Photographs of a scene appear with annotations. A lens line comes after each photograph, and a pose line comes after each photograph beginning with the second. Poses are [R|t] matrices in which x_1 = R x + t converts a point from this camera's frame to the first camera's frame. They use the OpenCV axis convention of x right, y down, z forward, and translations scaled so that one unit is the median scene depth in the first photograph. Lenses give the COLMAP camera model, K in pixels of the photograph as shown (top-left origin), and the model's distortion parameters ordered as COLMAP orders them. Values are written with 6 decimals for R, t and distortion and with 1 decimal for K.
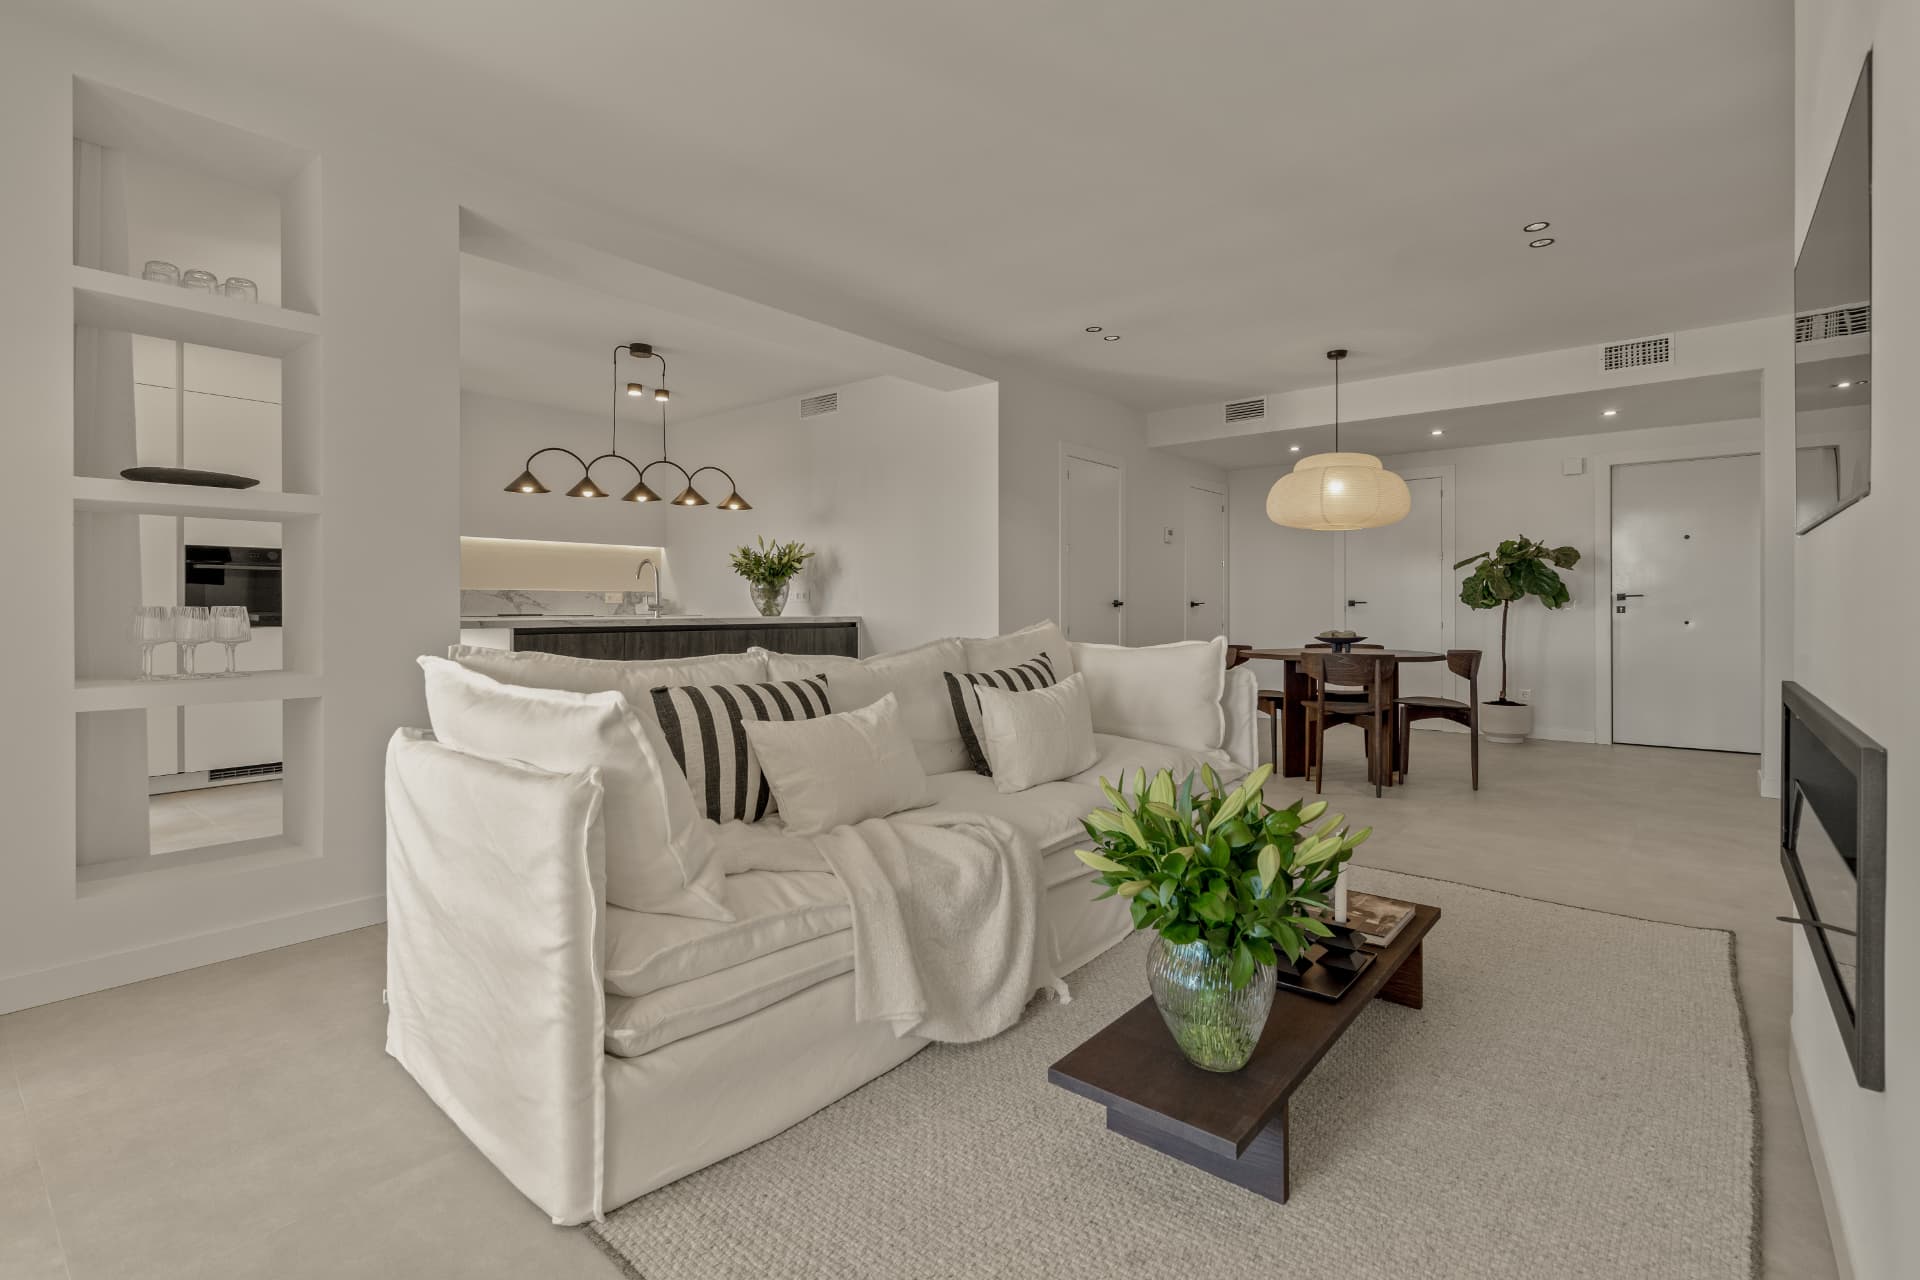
lens RADIAL K [[883.6, 0, 903.1], [0, 883.6, 617.3], [0, 0, 1]] dist [-0.002783, -0.000107]
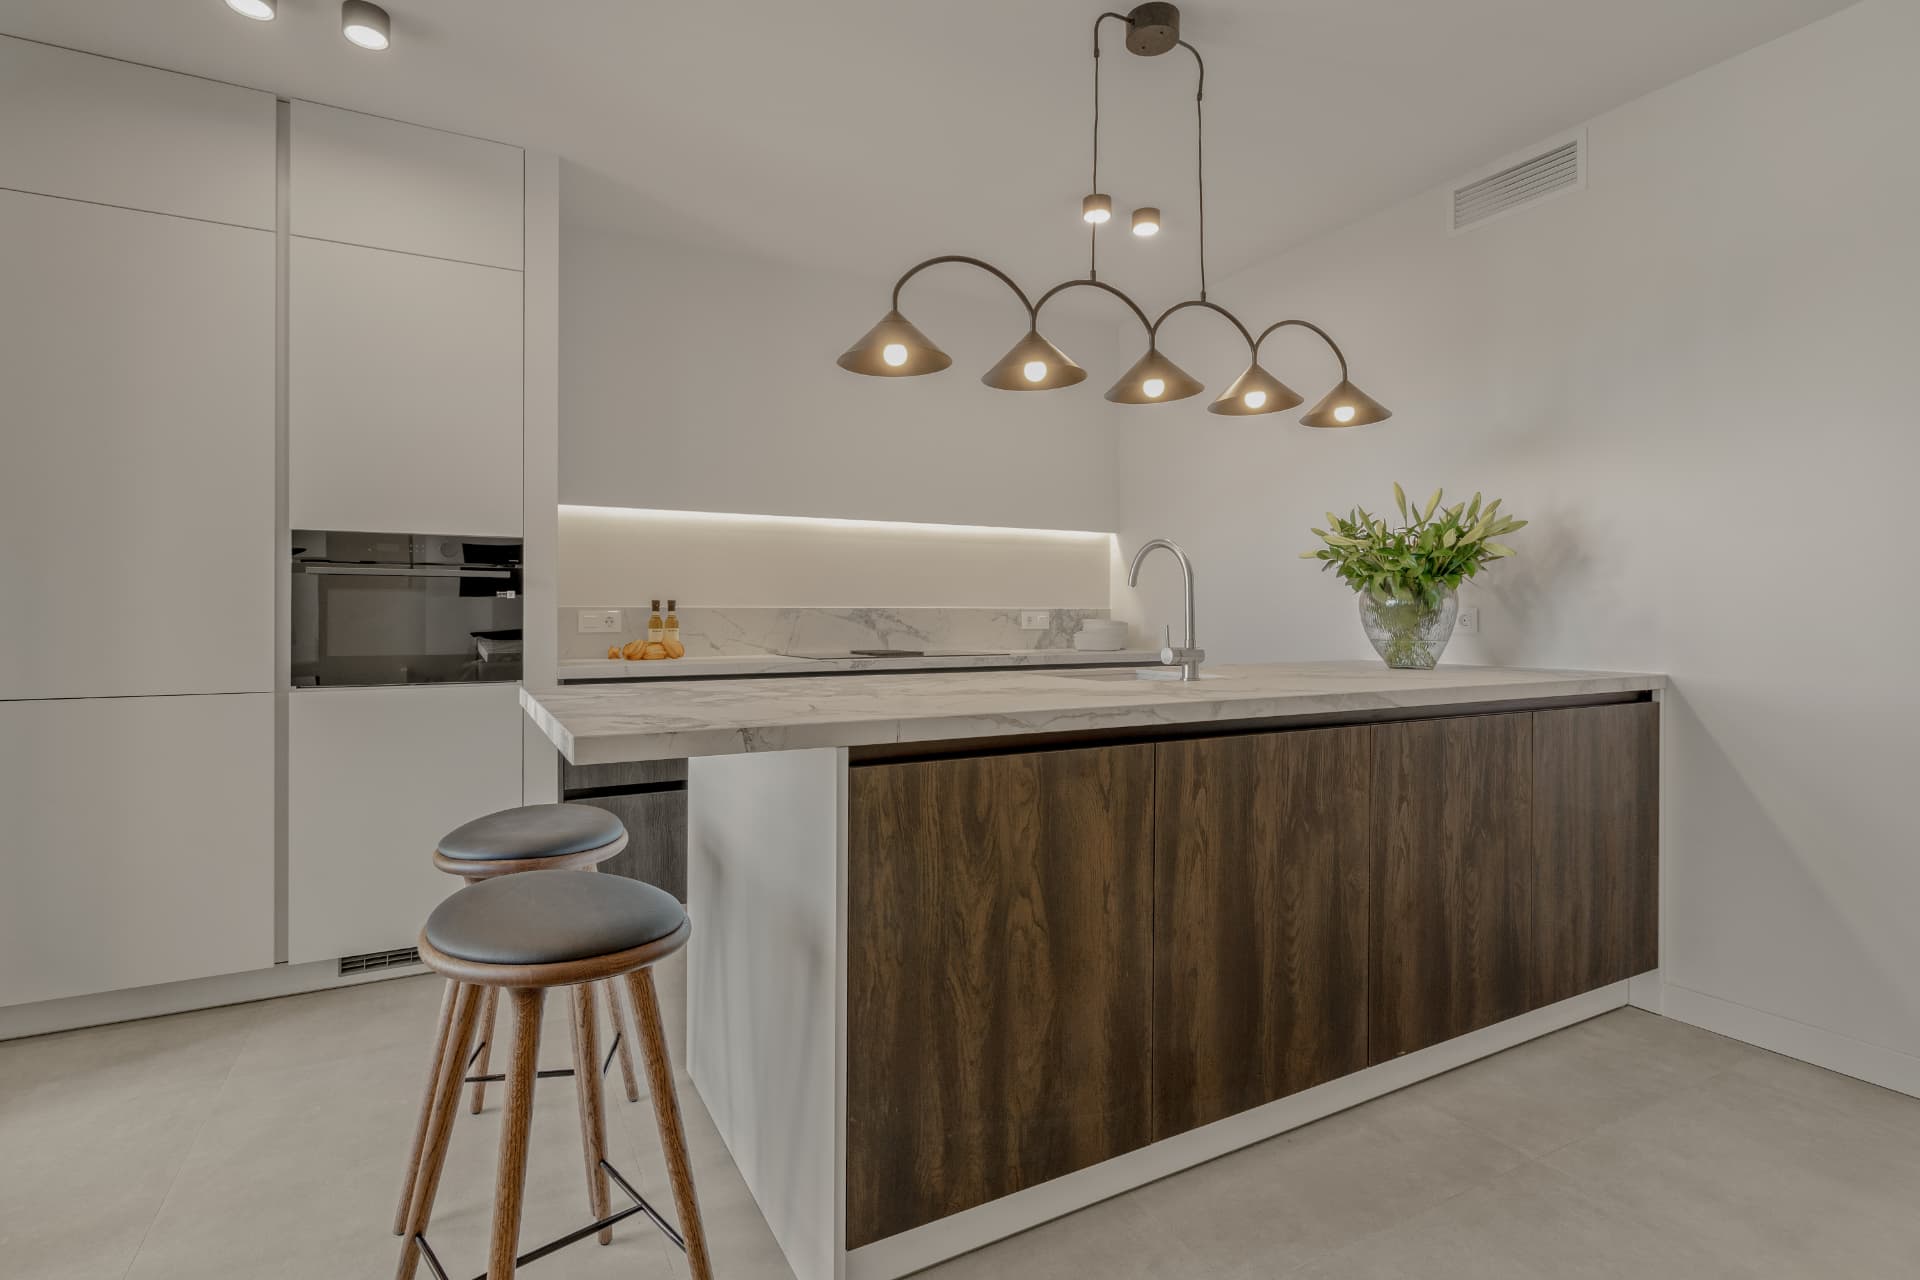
lens RADIAL K [[883.6, 0, 914.5], [0, 883.6, 624.5], [0, 0, 1]] dist [-0.002783, -0.000107]
pose [[0.925529, 0.005442, -0.378638, -0.214147], [-0.006143, 0.999981, -0.000644, -0.021703], [0.378627, 0.002922, 0.925545, 0.511327]]
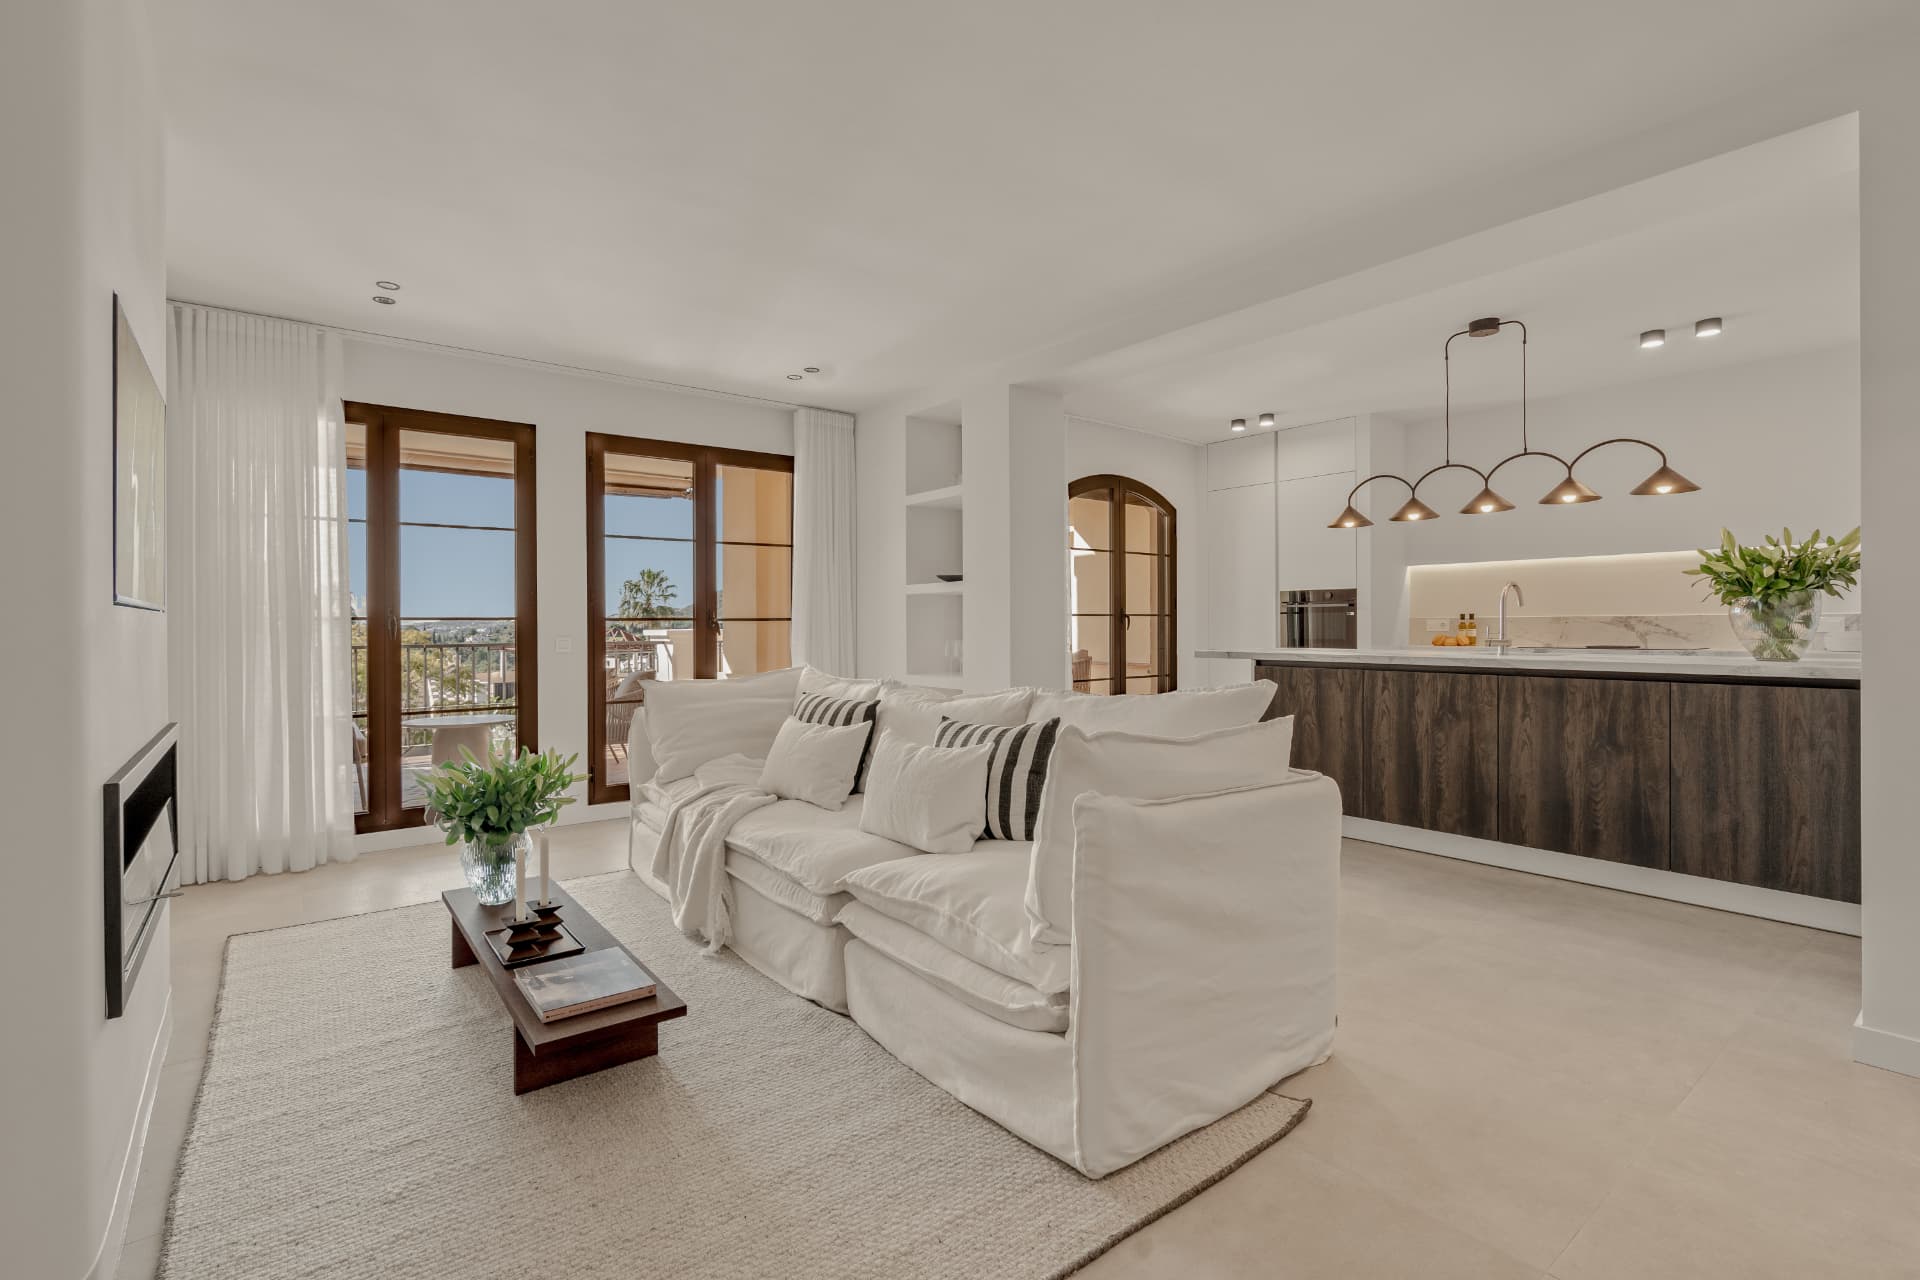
lens RADIAL K [[883.6, 0, 962.9], [0, 883.6, 630.4], [0, 0, 1]] dist [-0.002783, -0.000107]
pose [[-0.169899, 0.010618, -0.985404, 0.515551], [-0.005982, 0.999912, 0.011806, -0.025765], [0.985443, 0.007901, -0.169821, 0.584201]]
